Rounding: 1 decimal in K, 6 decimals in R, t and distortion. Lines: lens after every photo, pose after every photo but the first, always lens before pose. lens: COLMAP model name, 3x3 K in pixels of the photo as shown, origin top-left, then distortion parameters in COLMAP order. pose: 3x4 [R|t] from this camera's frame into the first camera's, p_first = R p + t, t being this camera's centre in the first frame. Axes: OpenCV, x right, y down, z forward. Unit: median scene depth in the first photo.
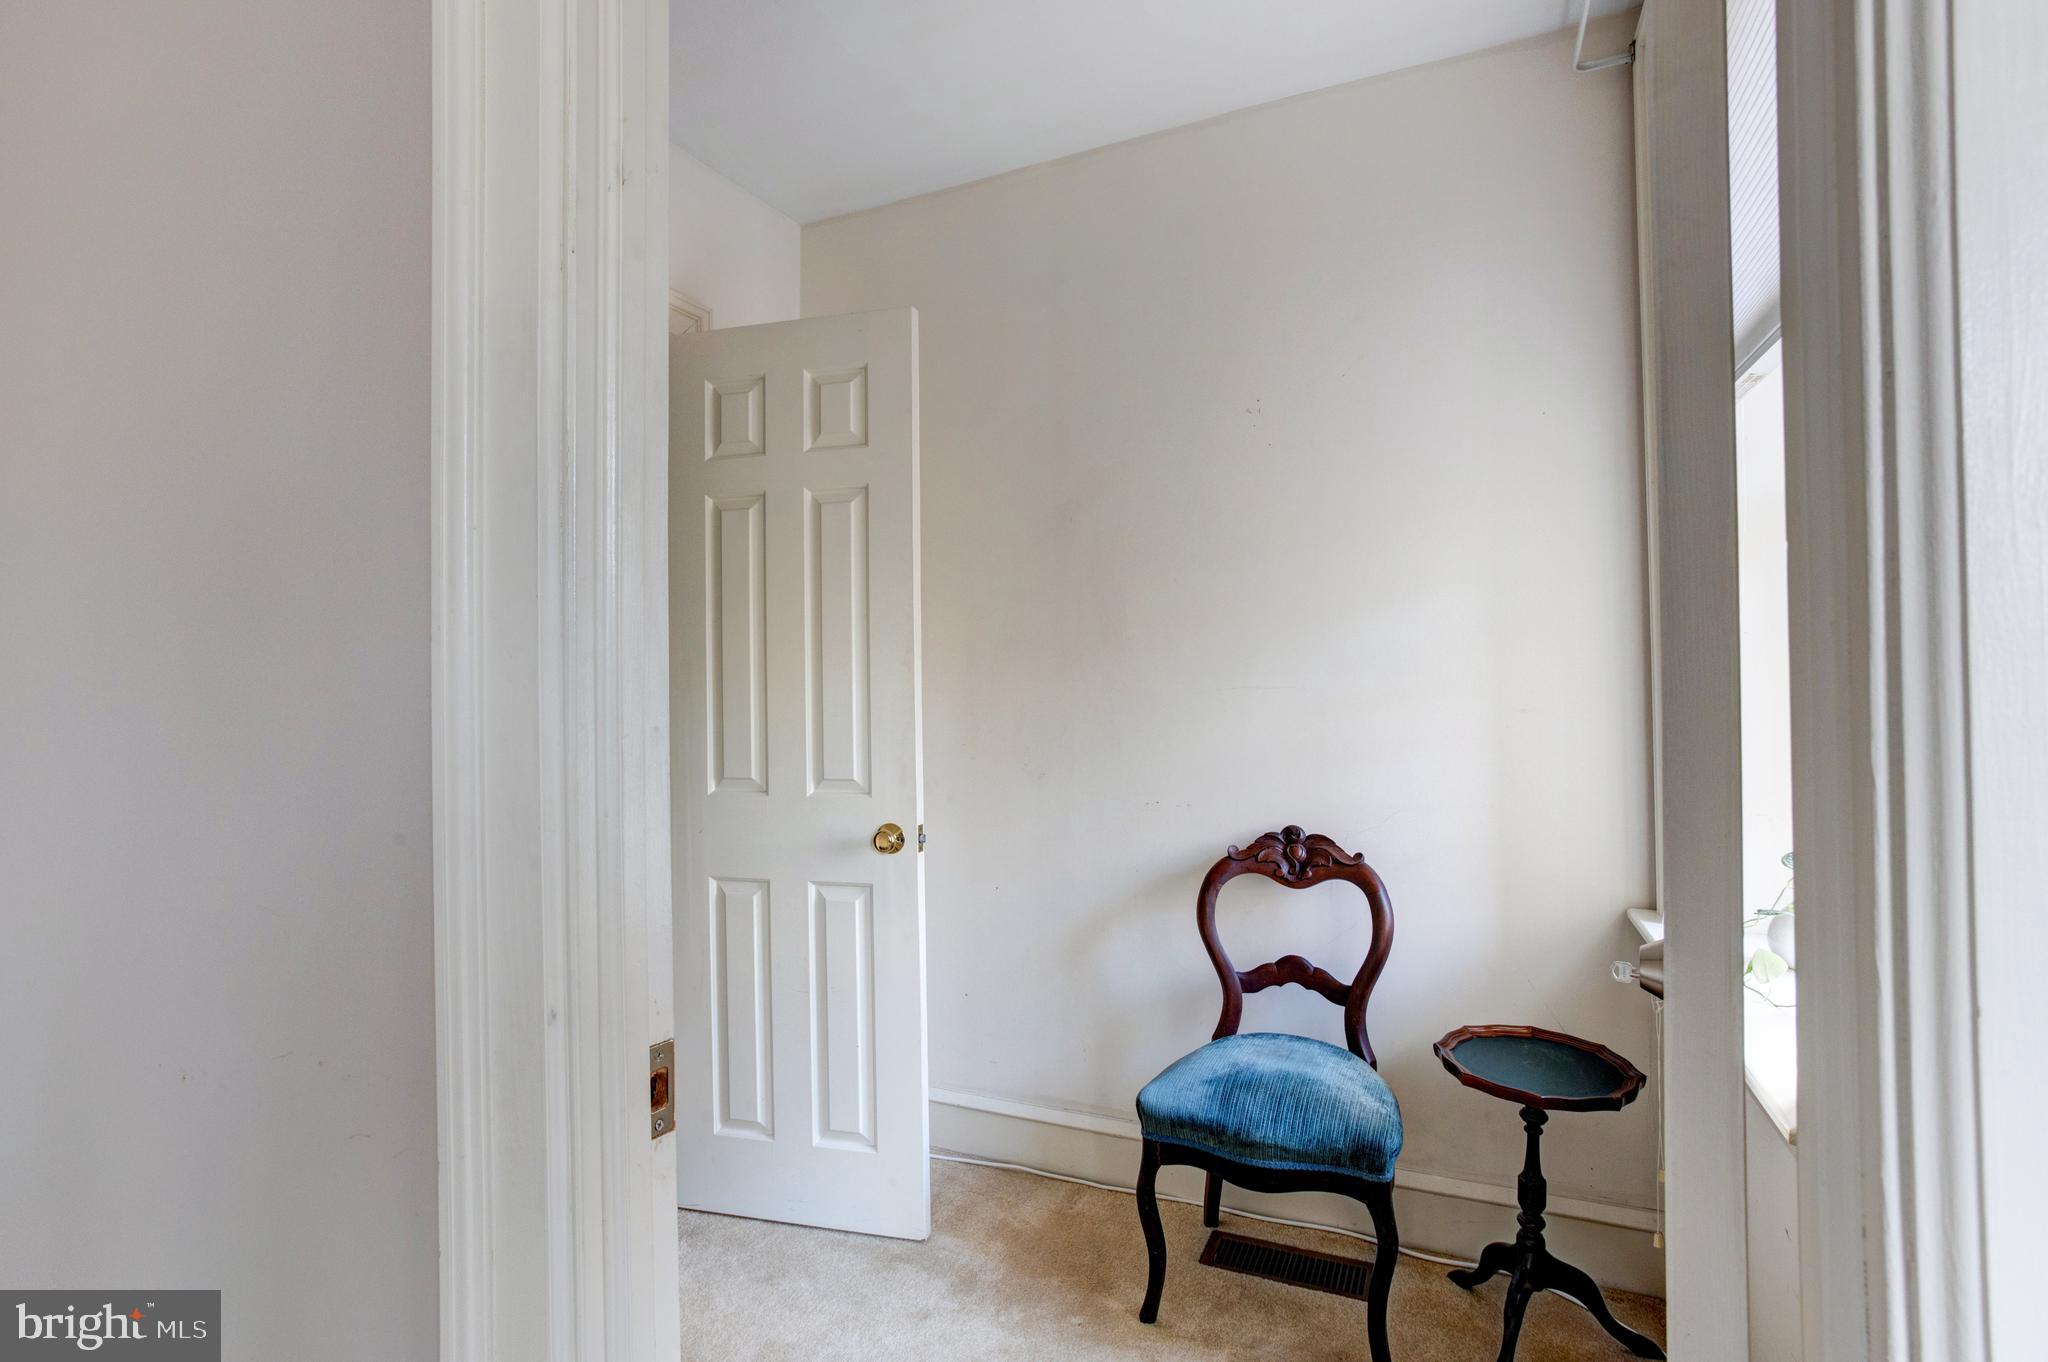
lens RADIAL K [[1047.3, 0, 1024.0], [0, 1047.3, 681.0], [0, 0, 1]] dist [-0.003970, 0.032441]
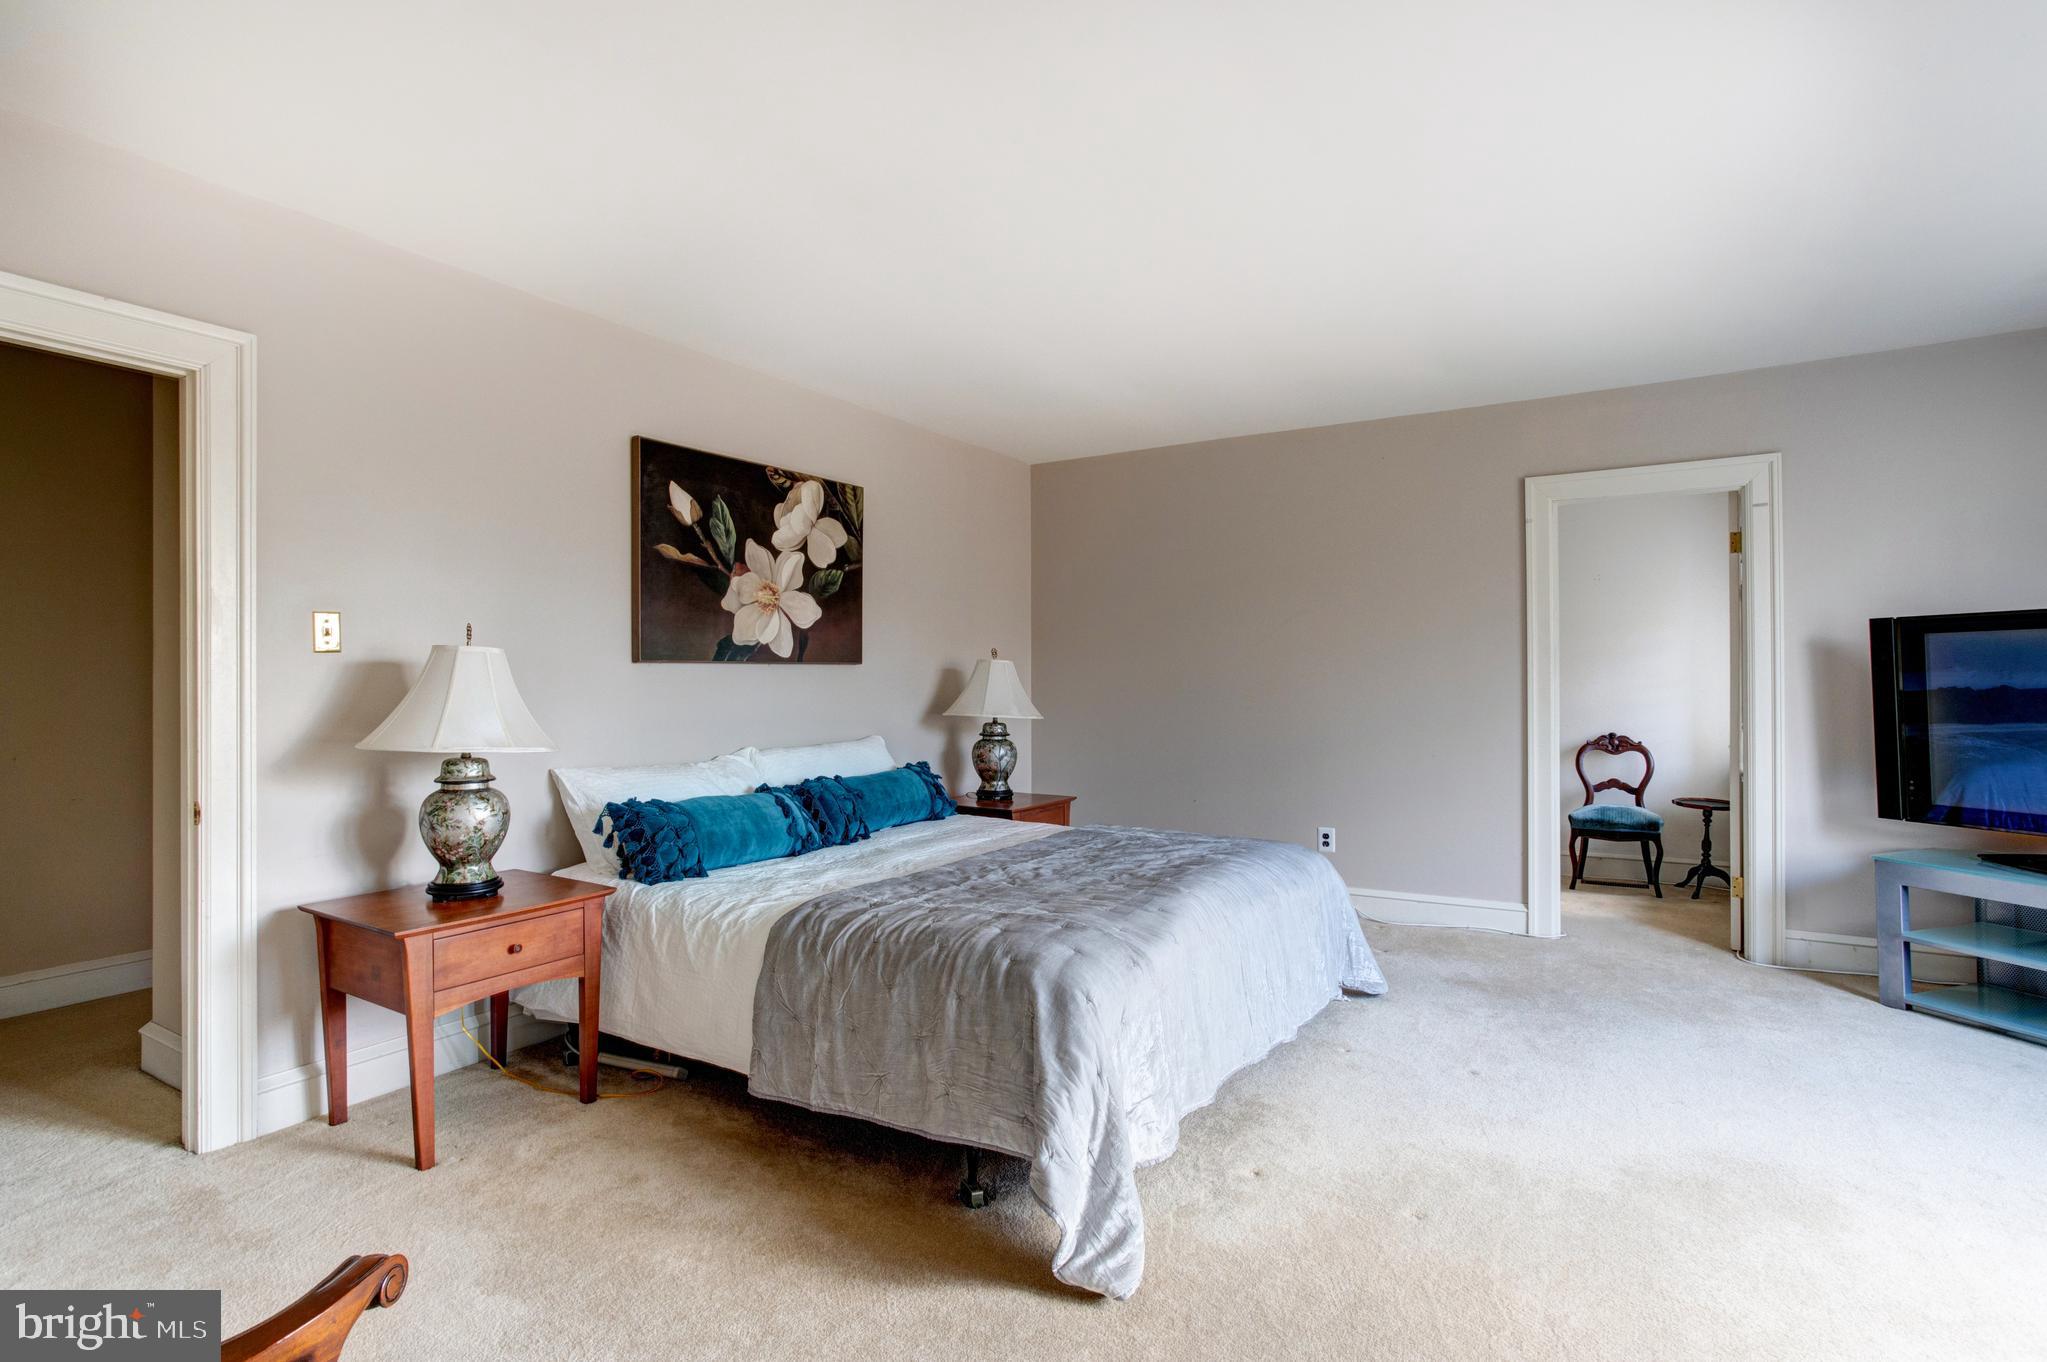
lens RADIAL K [[1046.7, 0, 1023.5], [0, 1046.7, 681.0], [0, 0, 1]] dist [-0.003970, 0.032441]
pose [[0.993897, 0.002159, -0.110295, -1.016301], [-0.001476, 0.999979, 0.006277, -0.013180], [0.110306, -0.006076, 0.993879, -1.984602]]
